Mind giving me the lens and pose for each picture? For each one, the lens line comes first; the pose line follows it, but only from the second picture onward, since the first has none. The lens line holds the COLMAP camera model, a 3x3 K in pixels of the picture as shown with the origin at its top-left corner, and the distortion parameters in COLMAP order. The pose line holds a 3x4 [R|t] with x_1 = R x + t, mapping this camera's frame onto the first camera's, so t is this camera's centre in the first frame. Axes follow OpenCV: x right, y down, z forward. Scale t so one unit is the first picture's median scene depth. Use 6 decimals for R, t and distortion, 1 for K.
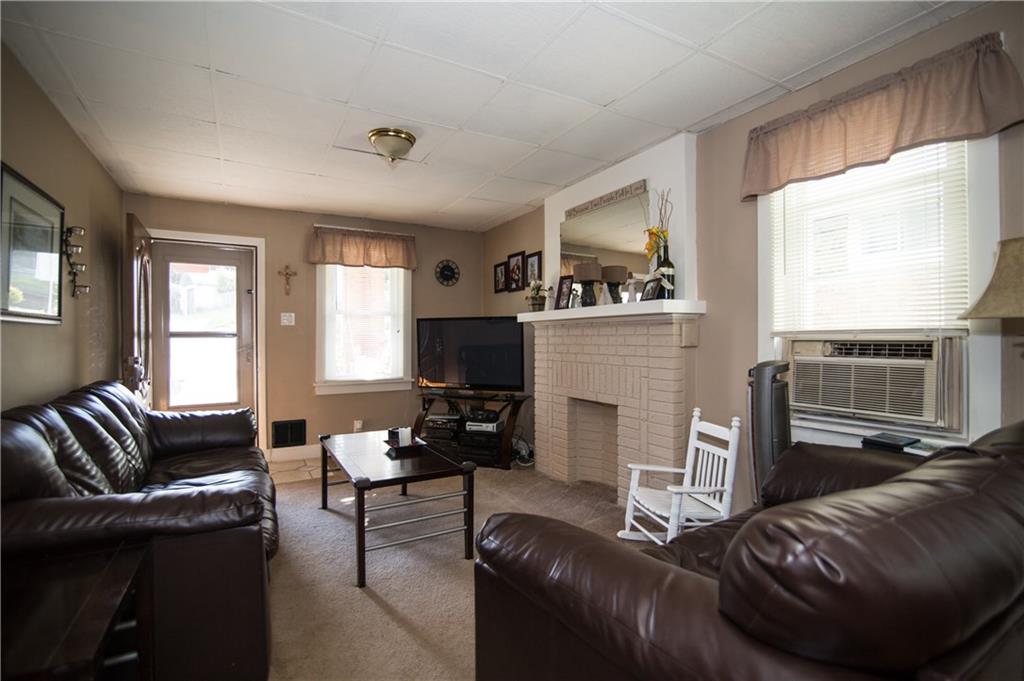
lens RADIAL K [[470.4, 0, 506.4], [0, 470.4, 340.6], [0, 0, 1]] dist [-0.020331, 0.002306]
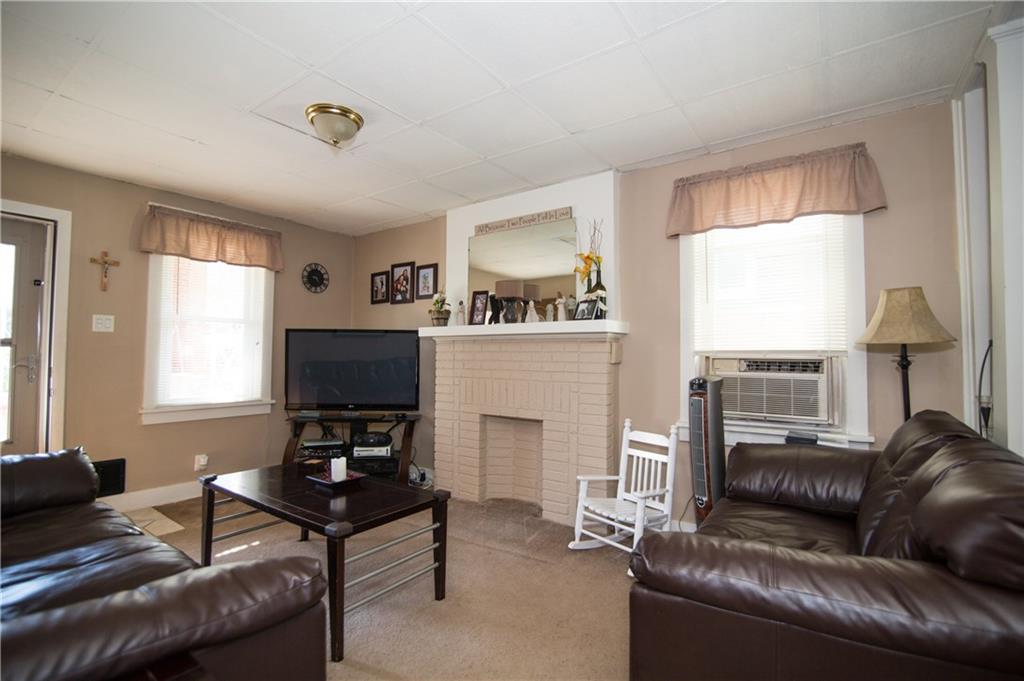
lens RADIAL K [[470.4, 0, 511.9], [0, 470.4, 340.7], [0, 0, 1]] dist [-0.020331, 0.002306]
pose [[0.905697, 0.023906, 0.423250, -0.294374], [-0.009451, 0.999299, -0.036217, 0.002124], [-0.423819, 0.028801, 0.905289, 0.102258]]
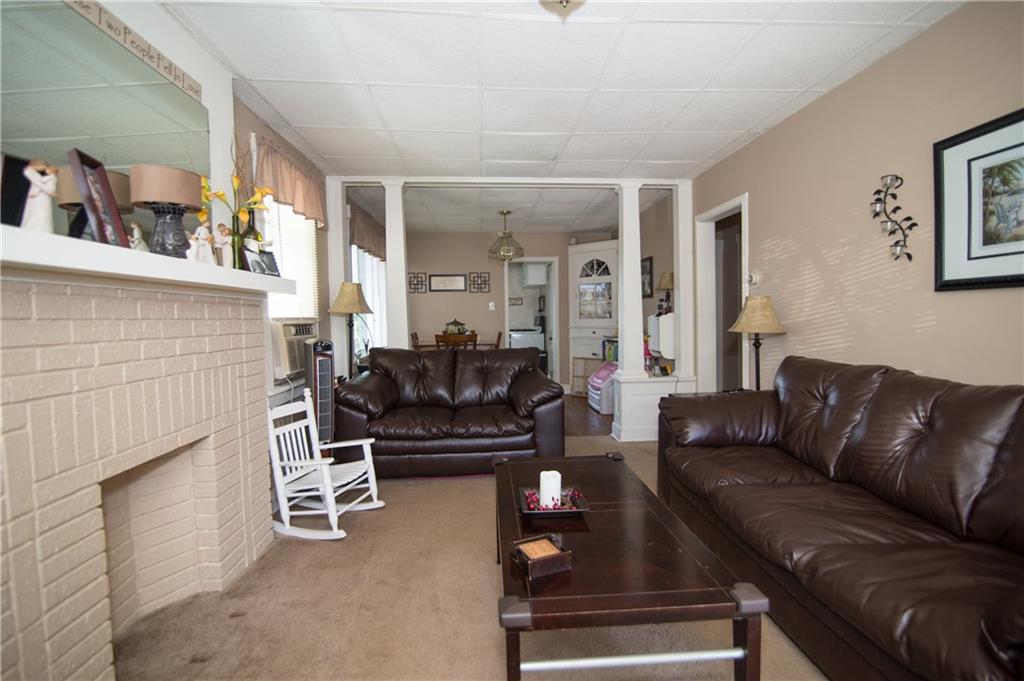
lens RADIAL K [[470.4, 0, 512.4], [0, 470.4, 337.5], [0, 0, 1]] dist [-0.020331, 0.002306]
pose [[-0.901637, -0.002271, 0.432489, -0.419419], [0.017528, 0.998973, 0.041788, -0.008033], [-0.432139, 0.045258, -0.900670, 1.523803]]
